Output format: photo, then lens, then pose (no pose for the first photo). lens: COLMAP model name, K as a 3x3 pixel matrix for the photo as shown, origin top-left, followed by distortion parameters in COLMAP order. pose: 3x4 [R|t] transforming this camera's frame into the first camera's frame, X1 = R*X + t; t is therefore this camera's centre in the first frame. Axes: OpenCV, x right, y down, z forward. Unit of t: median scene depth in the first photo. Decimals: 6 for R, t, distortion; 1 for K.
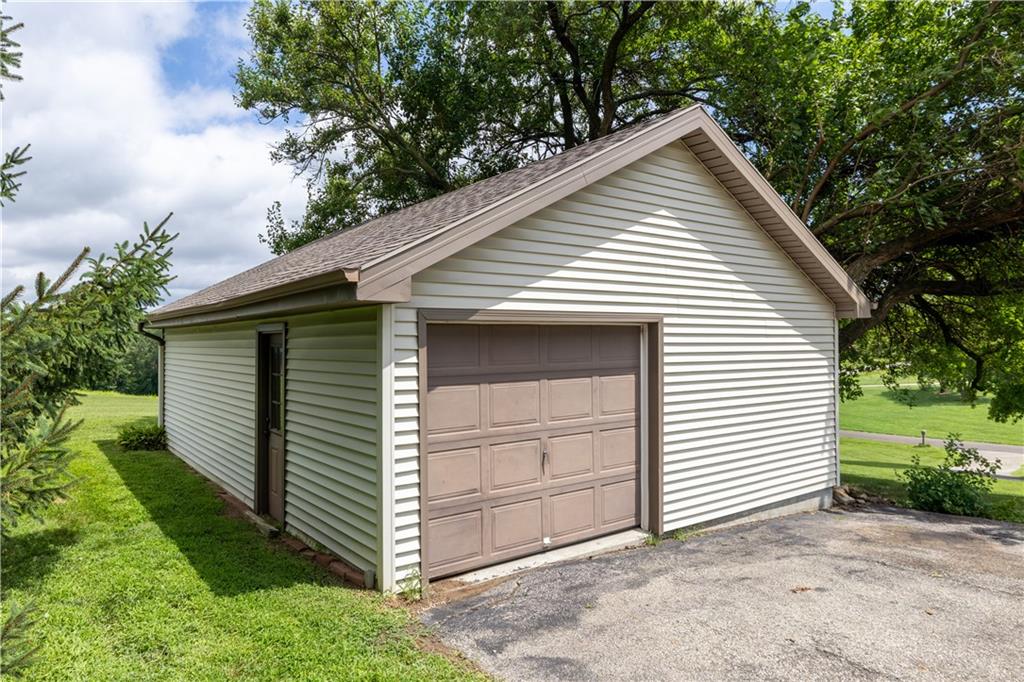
lens RADIAL K [[634.5, 0, 508.2], [0, 634.5, 341.3], [0, 0, 1]] dist [-0.000090, 0.000609]
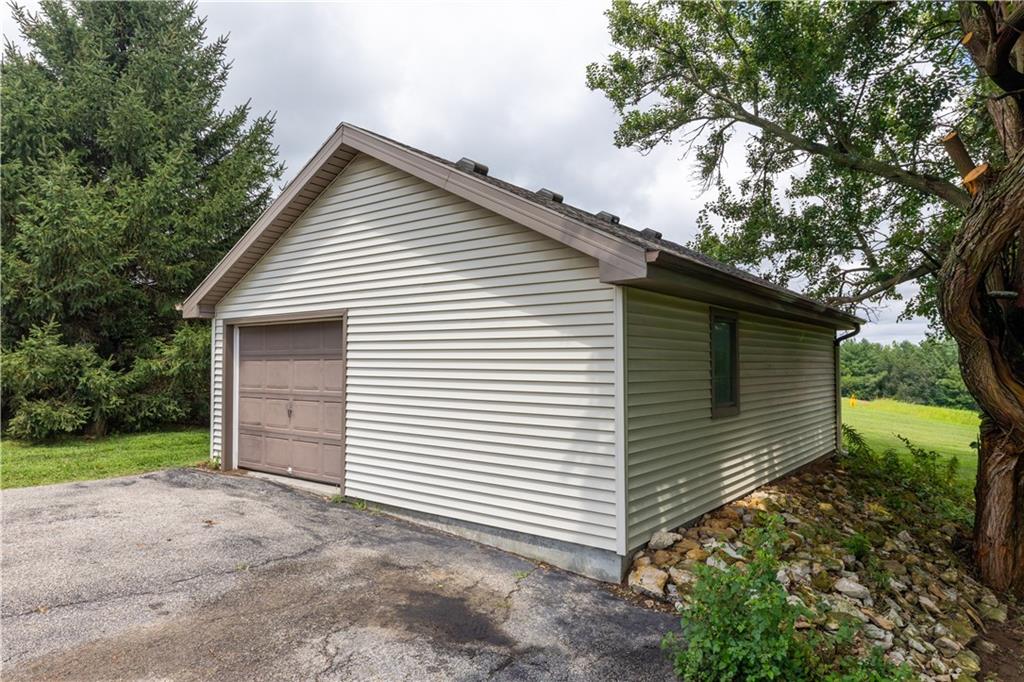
lens RADIAL K [[654.7, 0, 509.7], [0, 654.7, 341.2], [0, 0, 1]] dist [0.000823, 0.000971]
pose [[0.267335, -0.026394, -0.963242, 1.620339], [-0.003358, 0.999593, -0.028322, 0.055932], [0.963598, 0.010806, 0.267138, 1.051123]]
